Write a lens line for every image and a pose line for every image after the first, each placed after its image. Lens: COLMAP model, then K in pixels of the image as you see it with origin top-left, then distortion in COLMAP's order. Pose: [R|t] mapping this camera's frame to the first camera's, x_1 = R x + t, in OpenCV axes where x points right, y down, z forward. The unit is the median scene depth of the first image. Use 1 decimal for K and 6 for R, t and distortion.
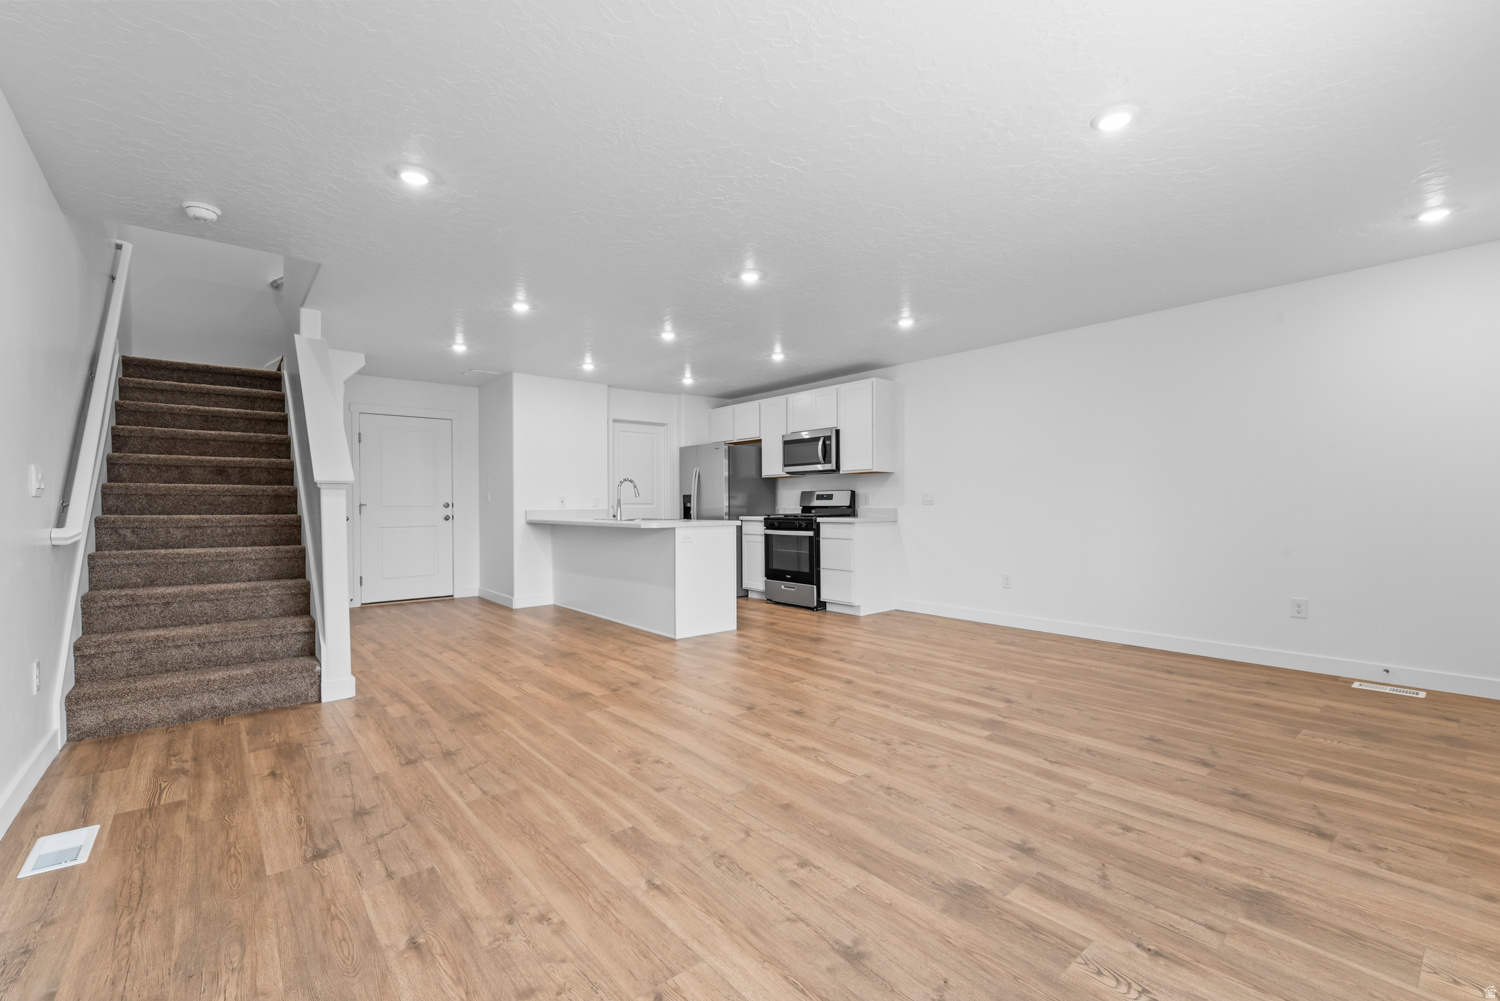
lens RADIAL K [[639.2, 0, 751.5], [0, 639.2, 511.4], [0, 0, 1]] dist [-0.002021, 0.000928]
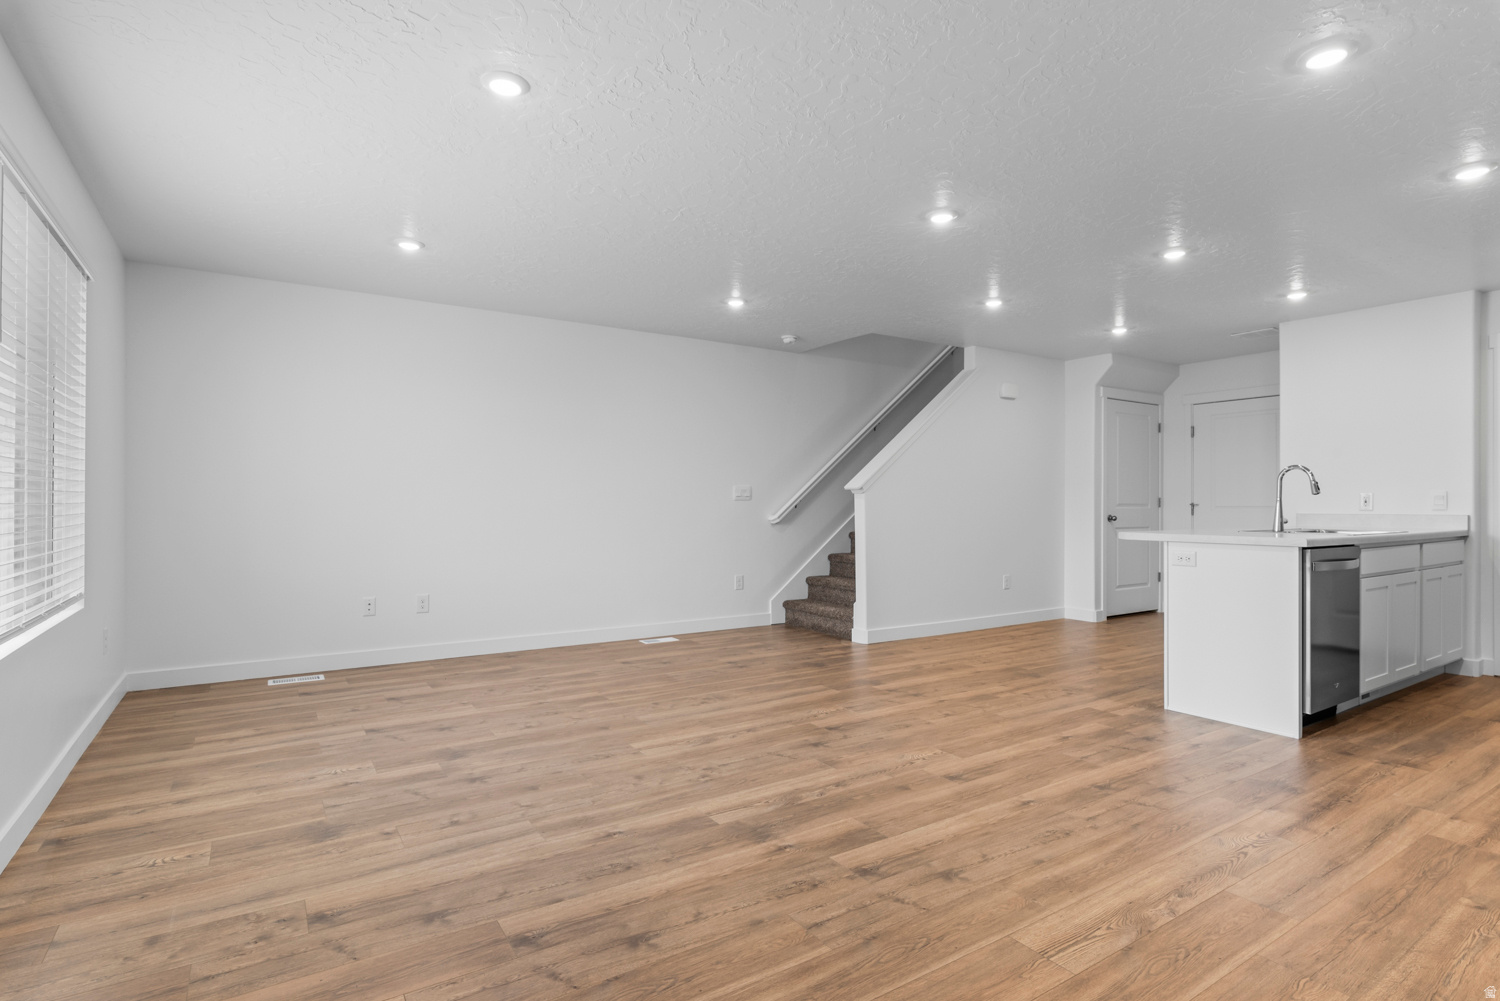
lens RADIAL K [[758.8, 0, 750.9], [0, 758.8, 502.9], [0, 0, 1]] dist [-0.012089, 0.004823]
pose [[-0.116218, 0.004326, -0.993214, 0.569554], [-0.015159, 0.999866, 0.006128, -0.010281], [0.993108, 0.015768, -0.116137, 0.526652]]
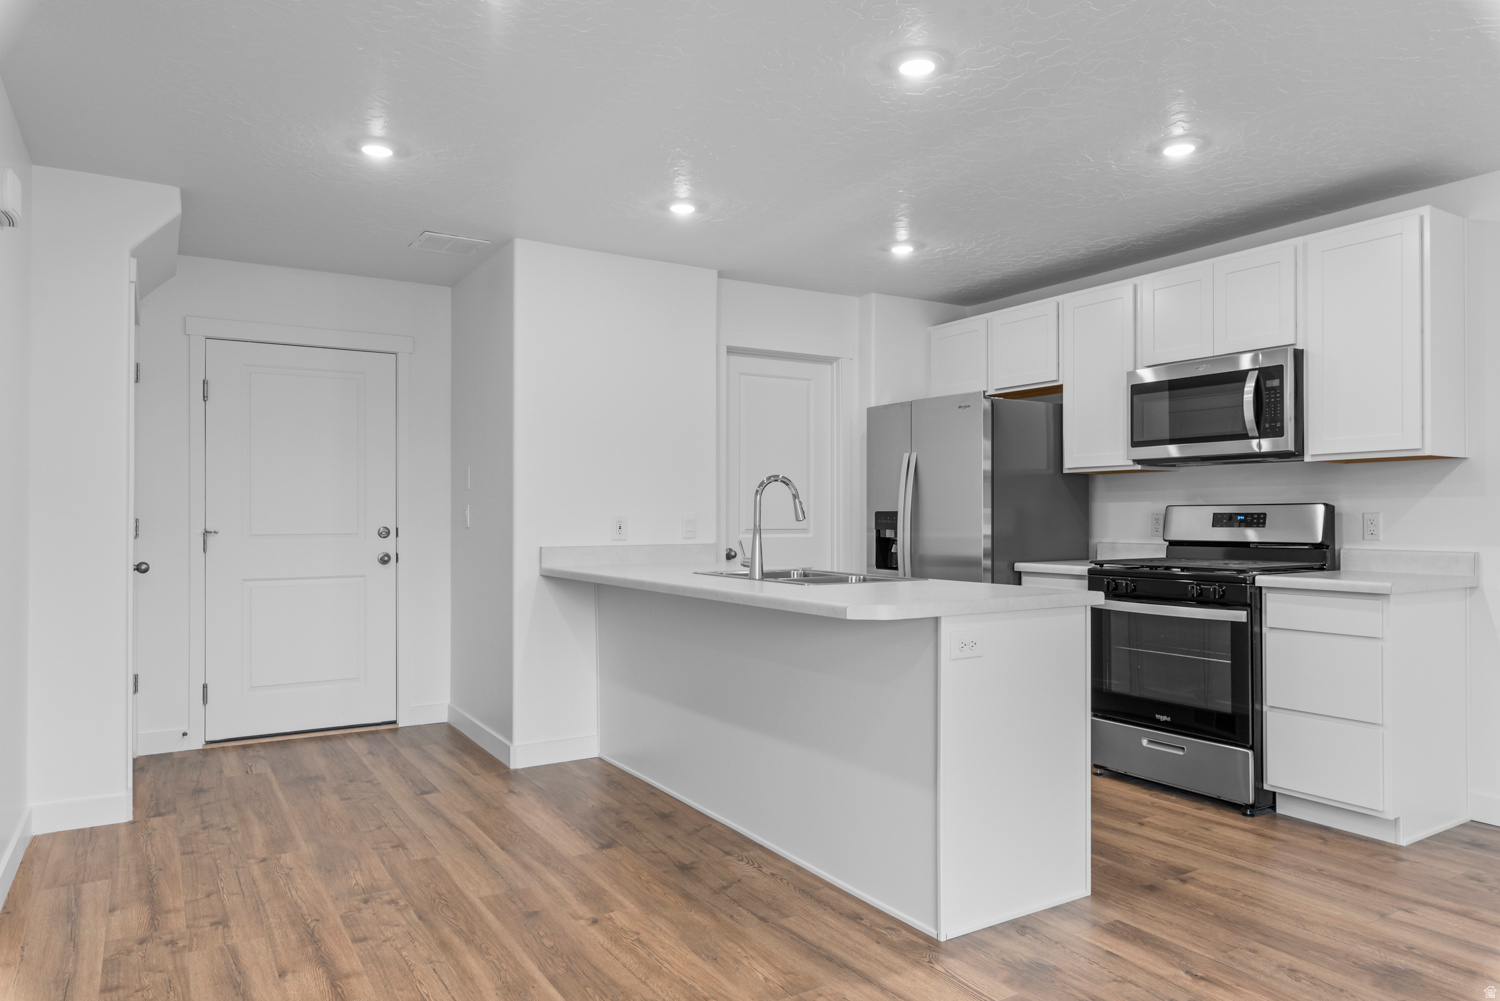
lens RADIAL K [[962.5, 0, 750.9], [0, 962.5, 509.5], [0, 0, 1]] dist [0.005103, 0.001753]
pose [[0.989288, 0.003338, -0.145939, -0.115519], [-0.005921, 0.999833, -0.017274, -0.018147], [0.145857, 0.017953, 0.989143, 0.374055]]
